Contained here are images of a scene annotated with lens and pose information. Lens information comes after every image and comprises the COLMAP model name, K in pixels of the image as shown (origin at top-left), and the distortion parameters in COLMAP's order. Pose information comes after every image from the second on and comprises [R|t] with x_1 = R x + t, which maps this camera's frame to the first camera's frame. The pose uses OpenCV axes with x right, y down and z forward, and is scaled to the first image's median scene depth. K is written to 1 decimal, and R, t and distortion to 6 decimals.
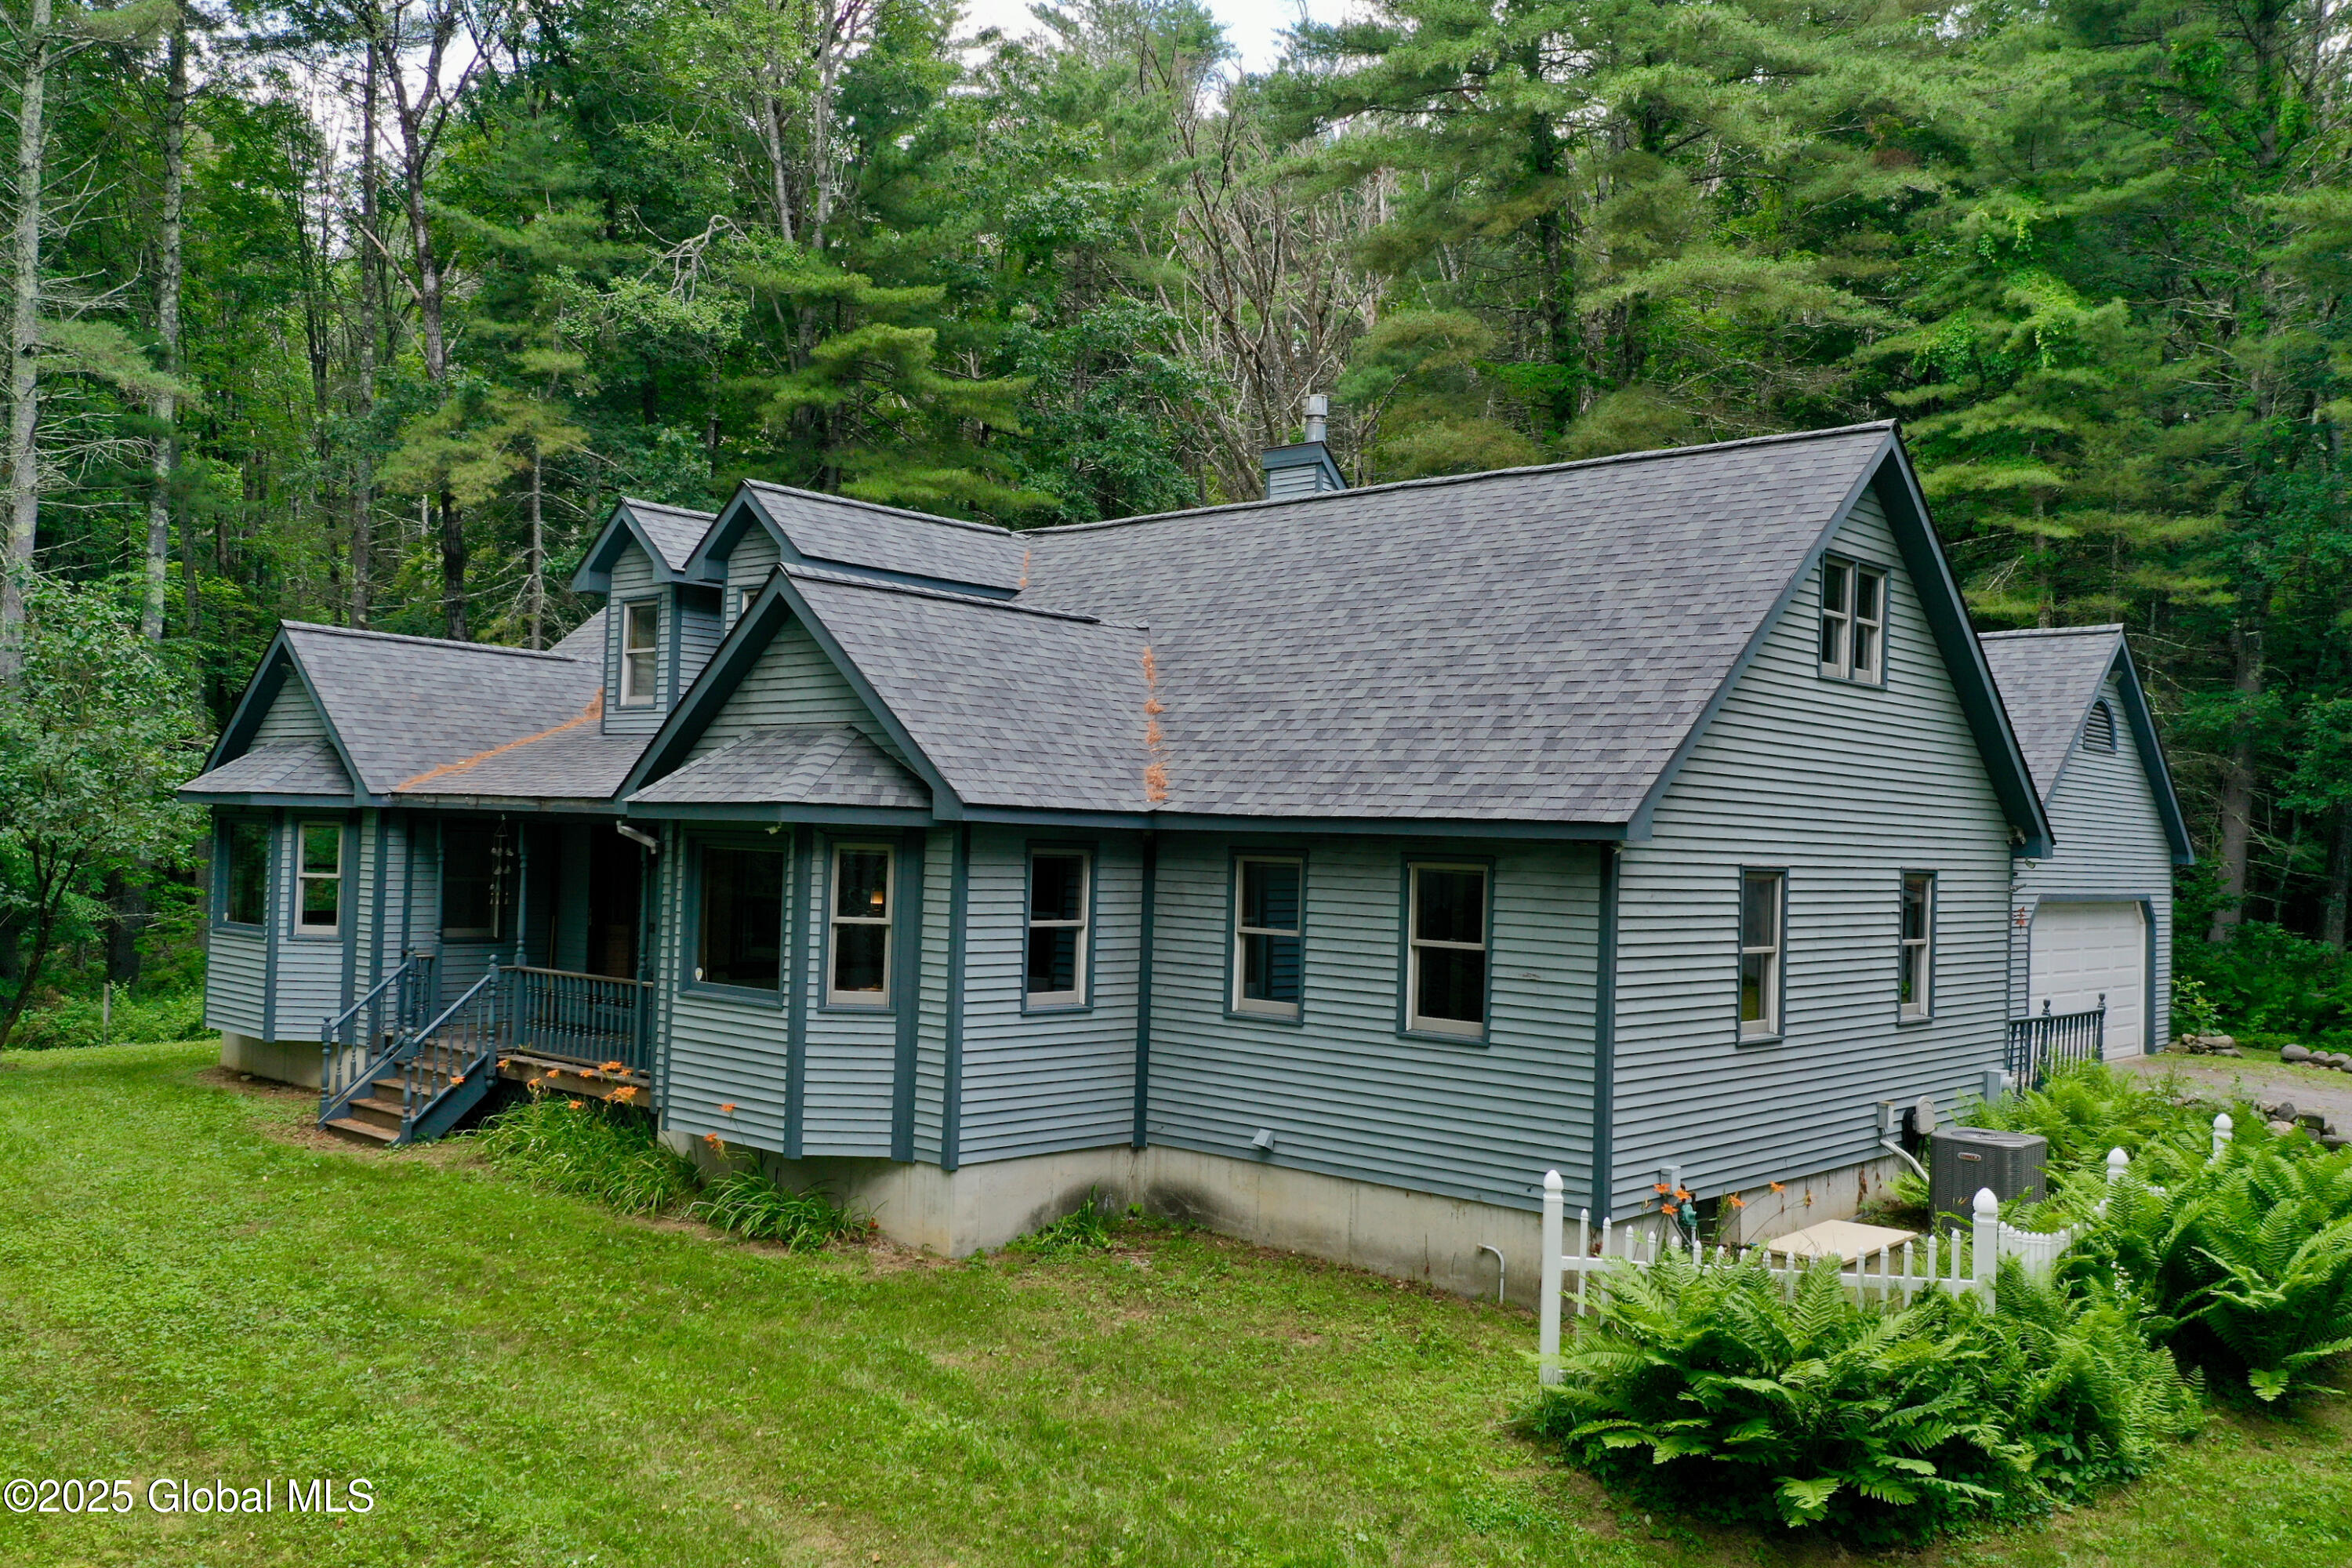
lens RADIAL K [[1936.7, 0, 1146.6], [0, 1936.7, 785.3], [0, 0, 1]] dist [0.008950, 0.005527]
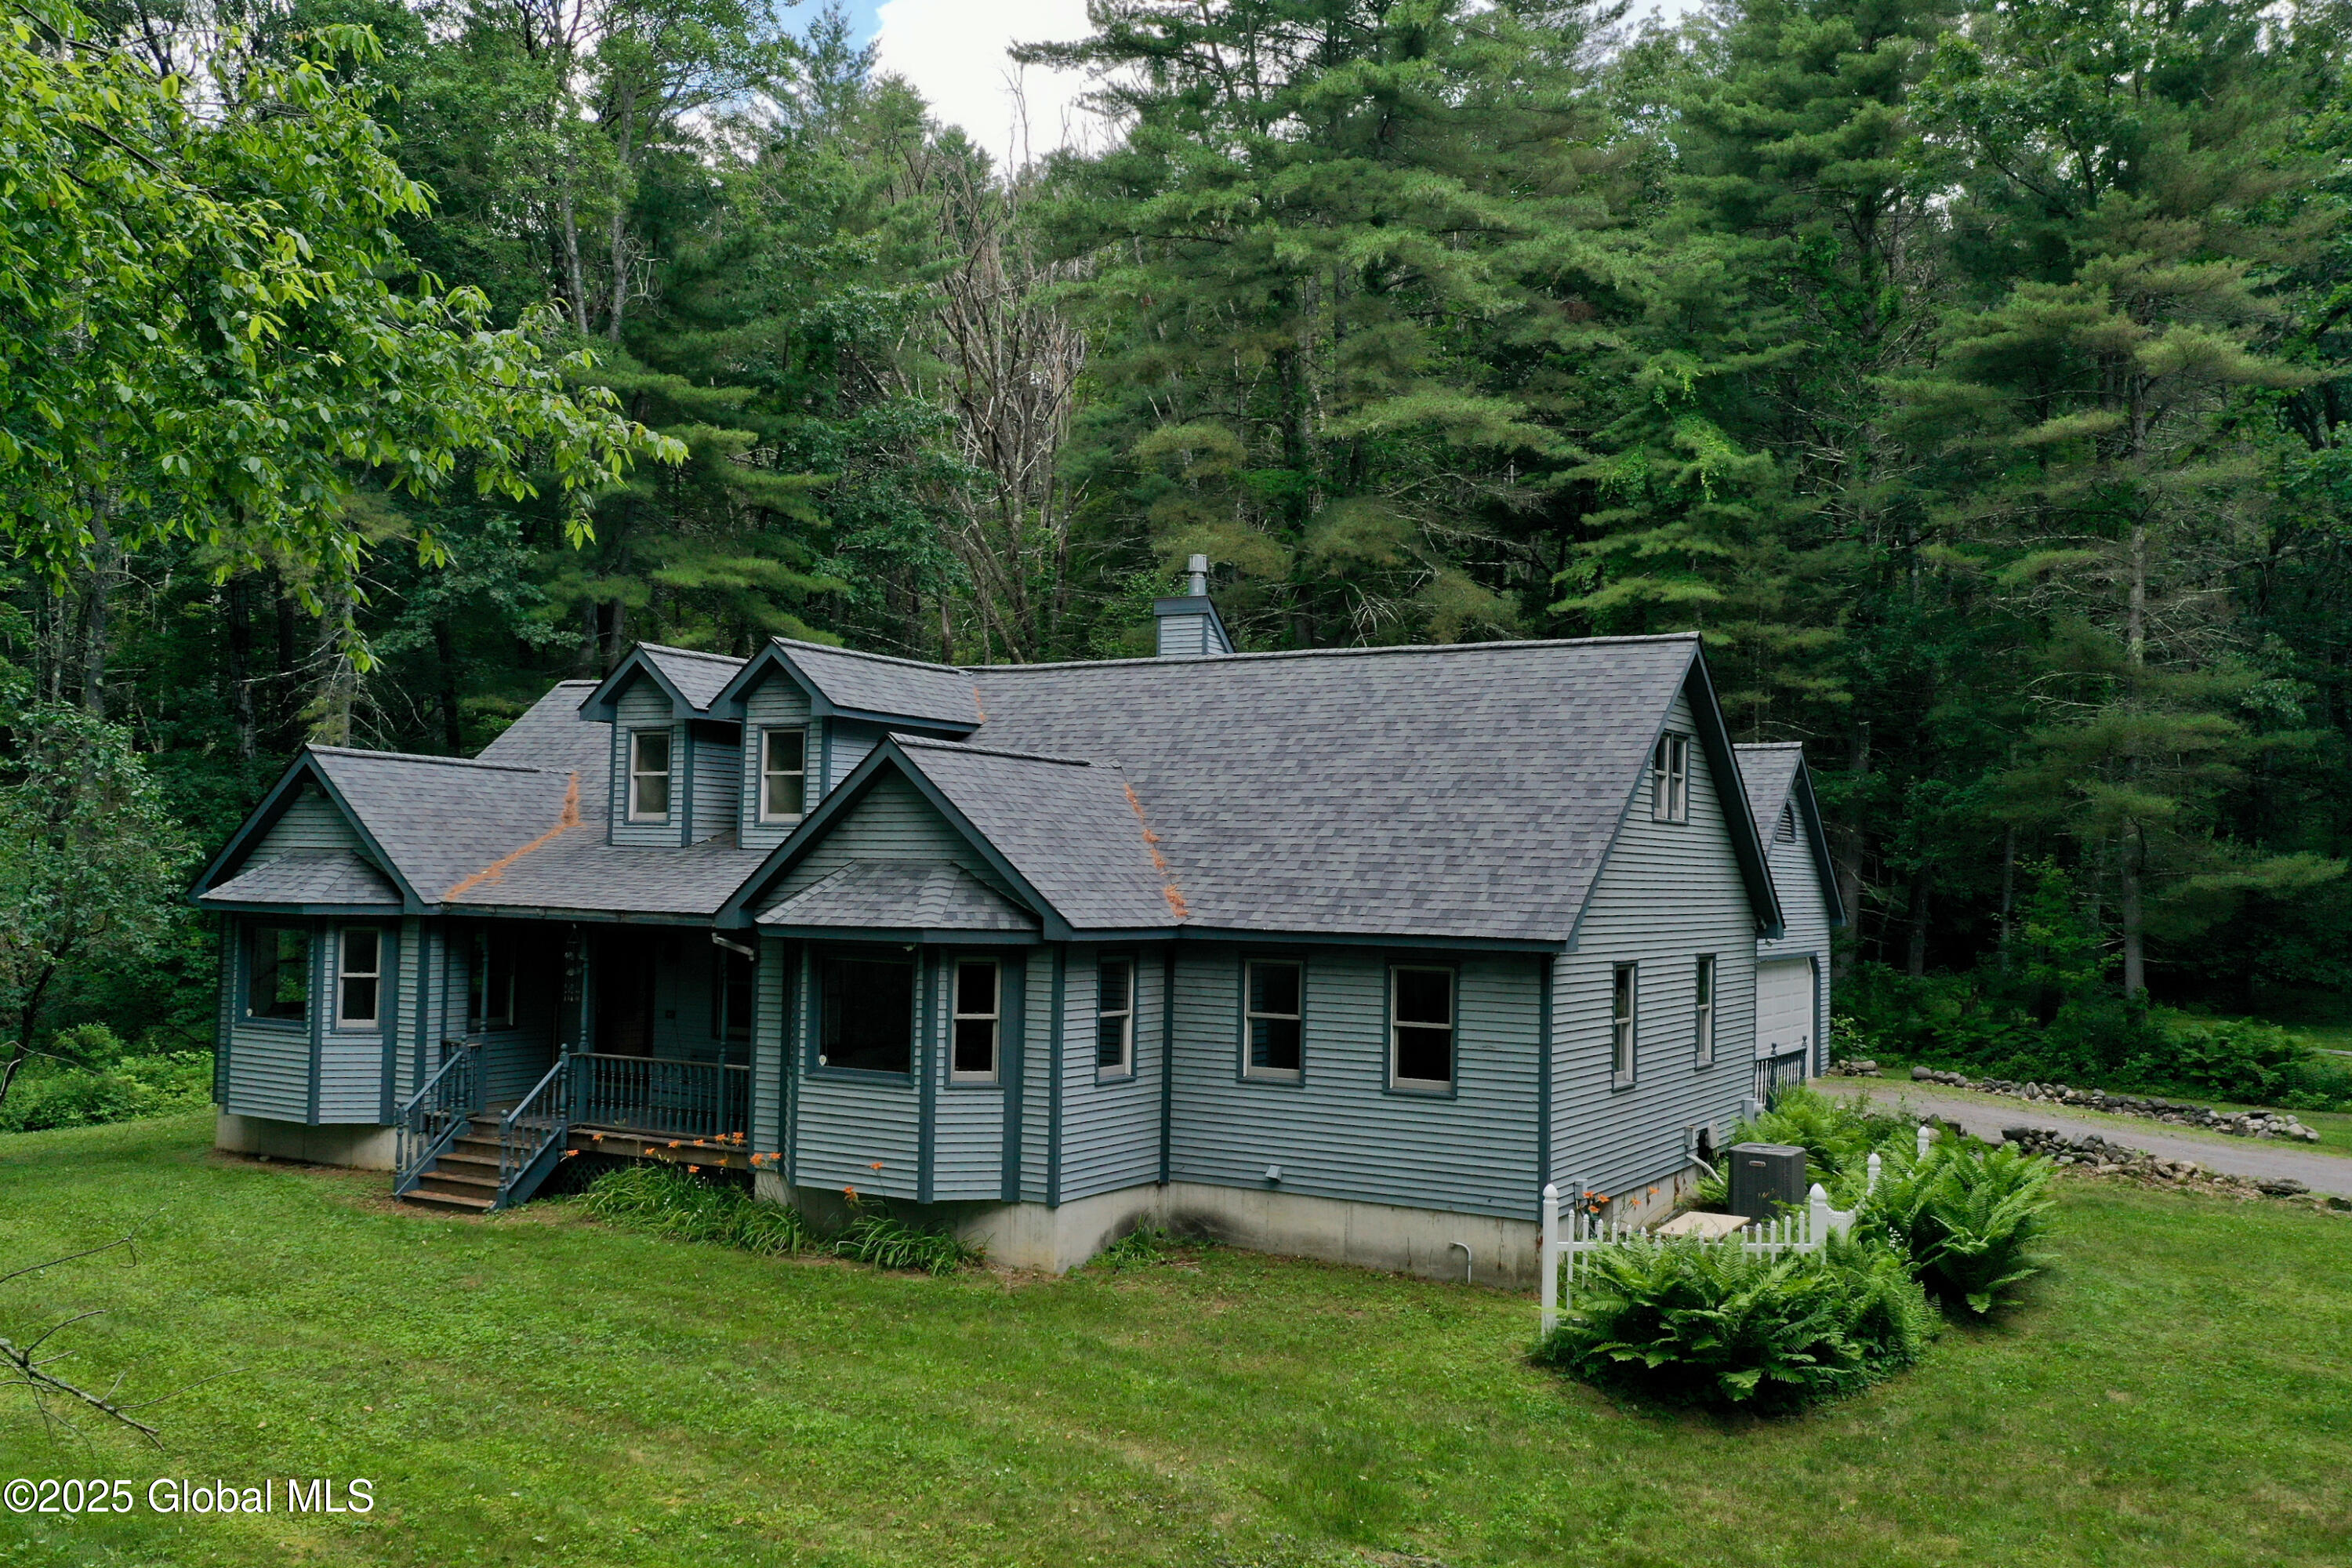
lens RADIAL K [[1997.2, 0, 1176.0], [0, 1997.2, 784.0], [0, 0, 1]] dist [0.007081, 0.013152]
pose [[0.977193, -0.001346, 0.212351, -0.278036], [0.004023, 0.999918, -0.012175, -0.063650], [-0.212317, 0.012751, 0.977118, -0.308430]]
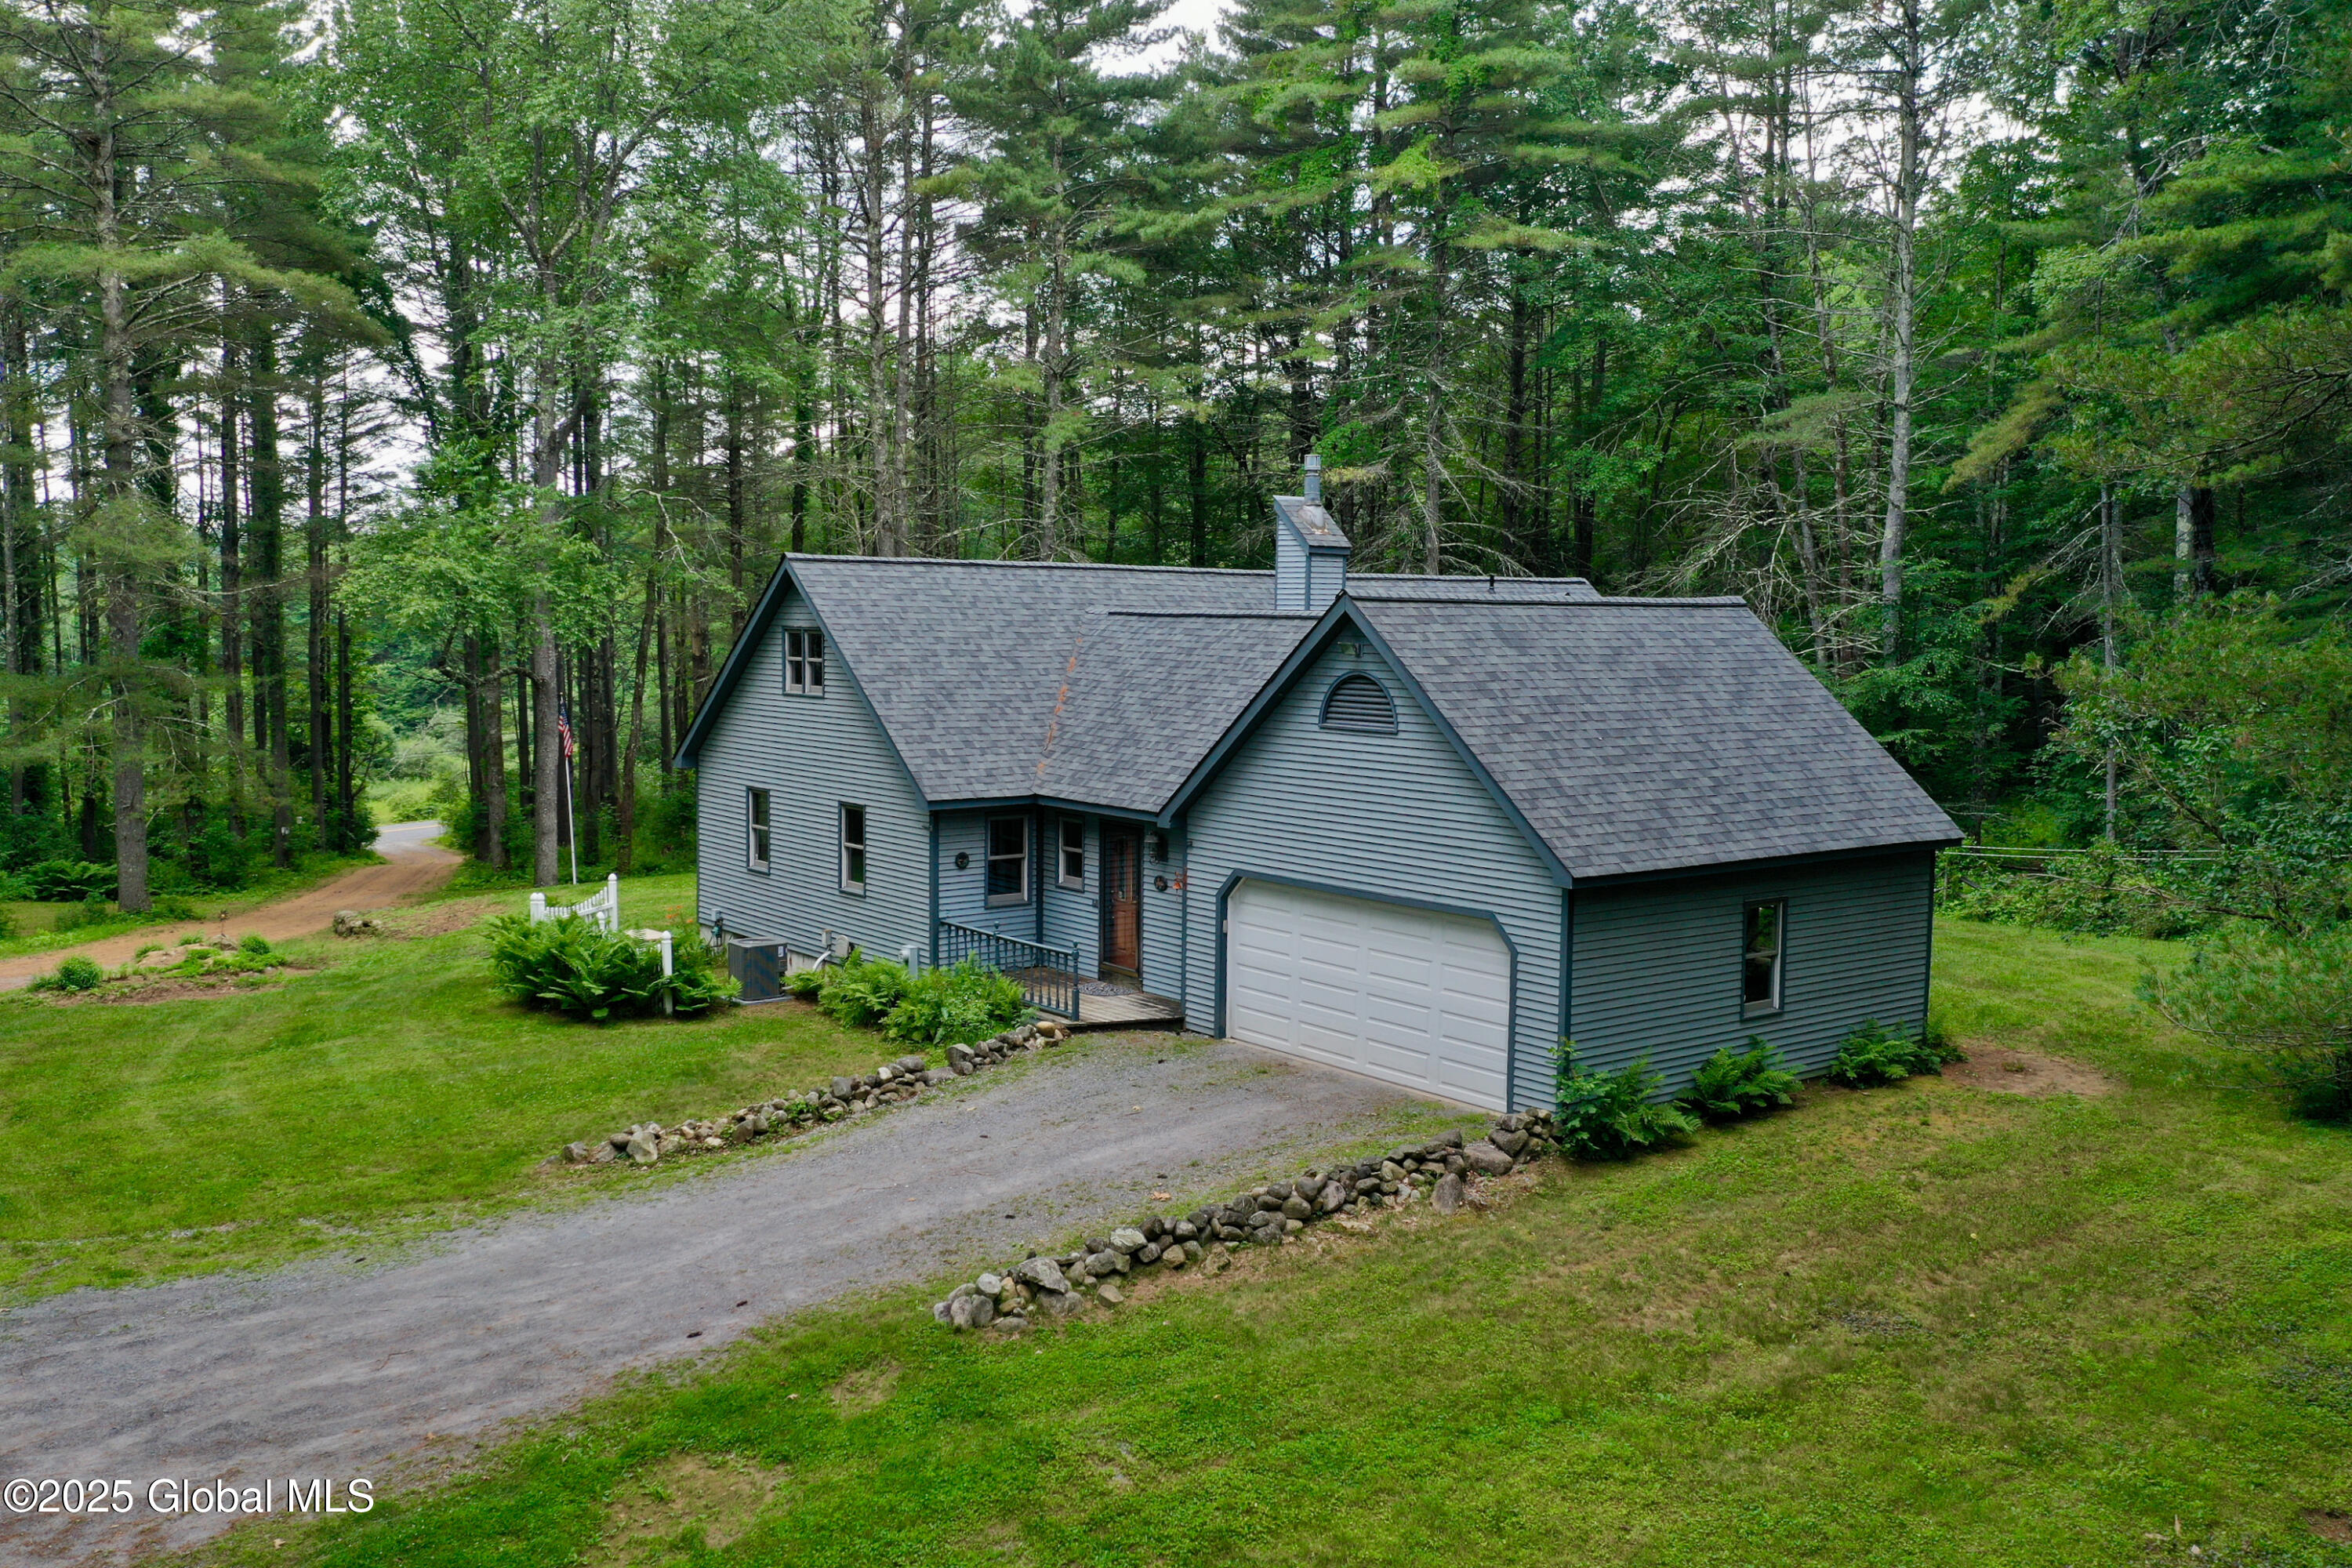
lens RADIAL K [[1904.5, 0, 1153.9], [0, 1904.5, 774.7], [0, 0, 1]] dist [0.011514, 0.006217]
pose [[-0.143293, 0.048519, -0.988490, 2.108302], [0.007290, 0.998822, 0.047970, -0.061633], [0.989653, -0.000332, -0.143478, 1.585228]]
